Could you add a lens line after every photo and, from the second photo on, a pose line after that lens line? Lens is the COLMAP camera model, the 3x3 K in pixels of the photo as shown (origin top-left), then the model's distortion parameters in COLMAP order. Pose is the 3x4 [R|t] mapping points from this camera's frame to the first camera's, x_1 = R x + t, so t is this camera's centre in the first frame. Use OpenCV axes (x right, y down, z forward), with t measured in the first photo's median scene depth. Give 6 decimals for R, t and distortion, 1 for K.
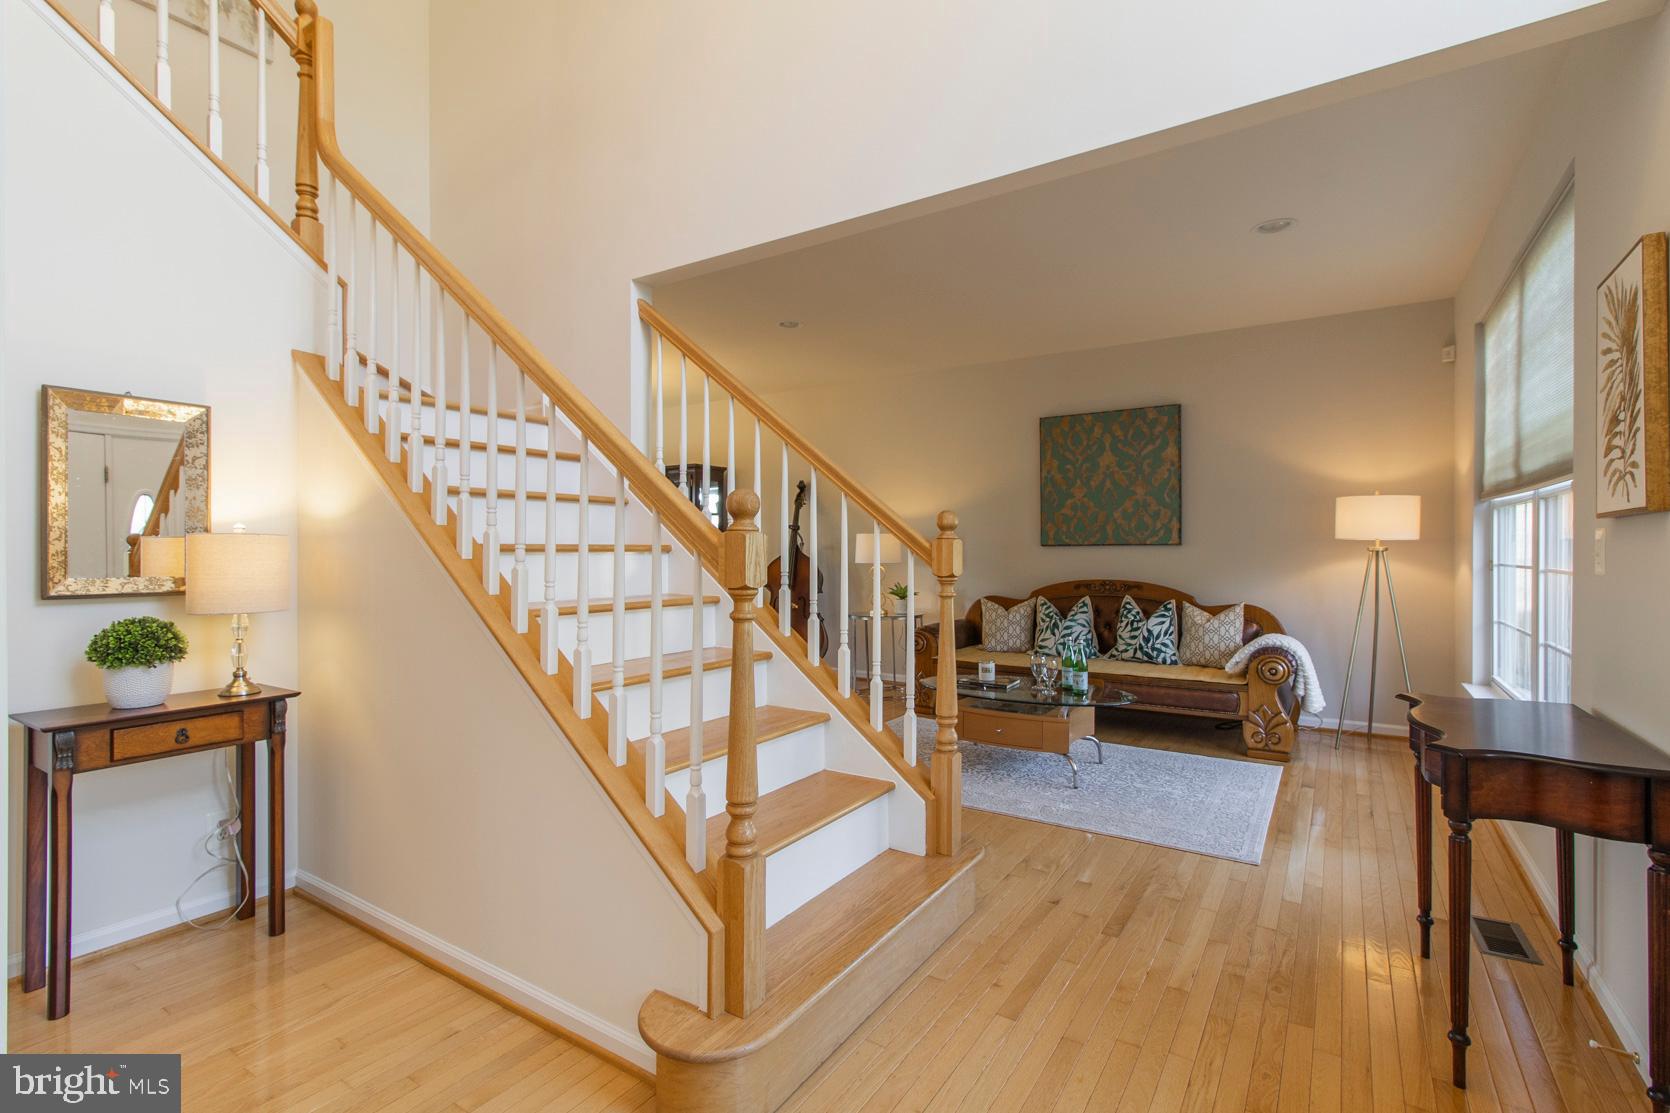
lens RADIAL K [[781.6, 0, 830.7], [0, 781.6, 544.2], [0, 0, 1]] dist [-0.000337, -0.000255]
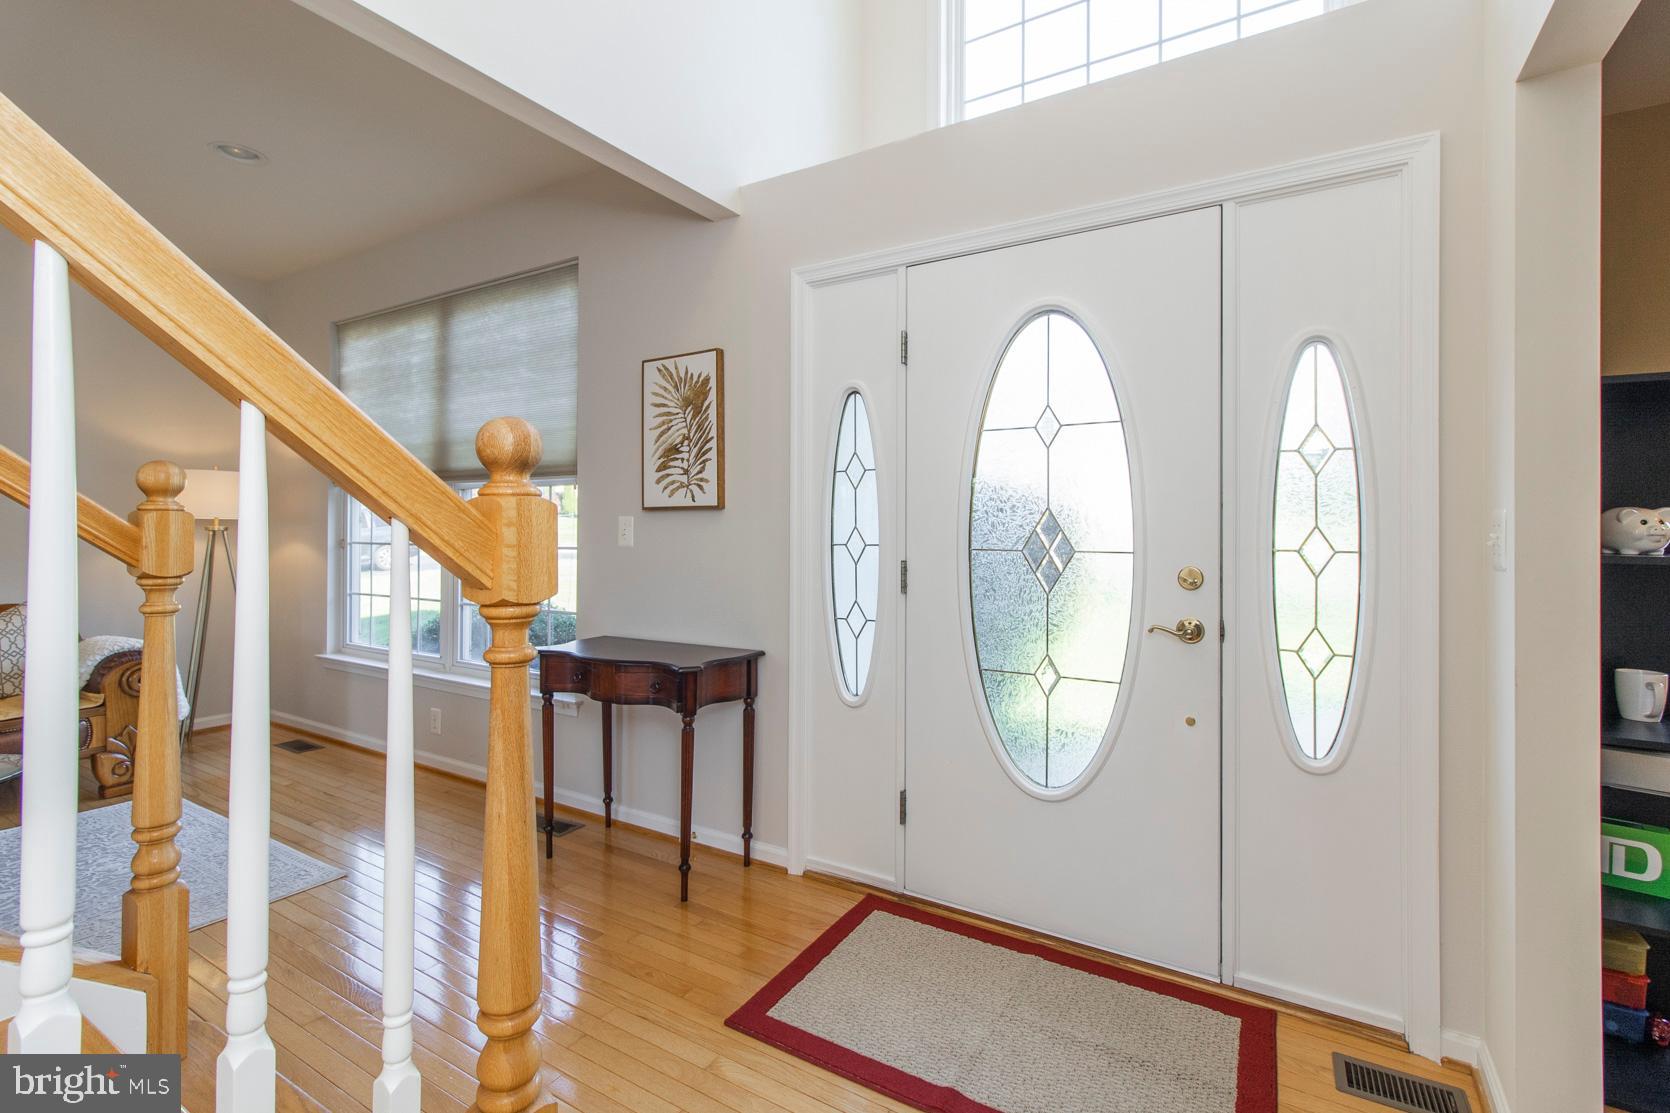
lens RADIAL K [[765.4, 0, 832.7], [0, 765.4, 526.5], [0, 0, 1]] dist [0.002709, -0.000346]
pose [[-0.030218, 0.005185, 0.999530, -0.579397], [-0.009106, 0.999944, -0.005462, 0.003954], [-0.999502, -0.009267, -0.030169, 0.719488]]
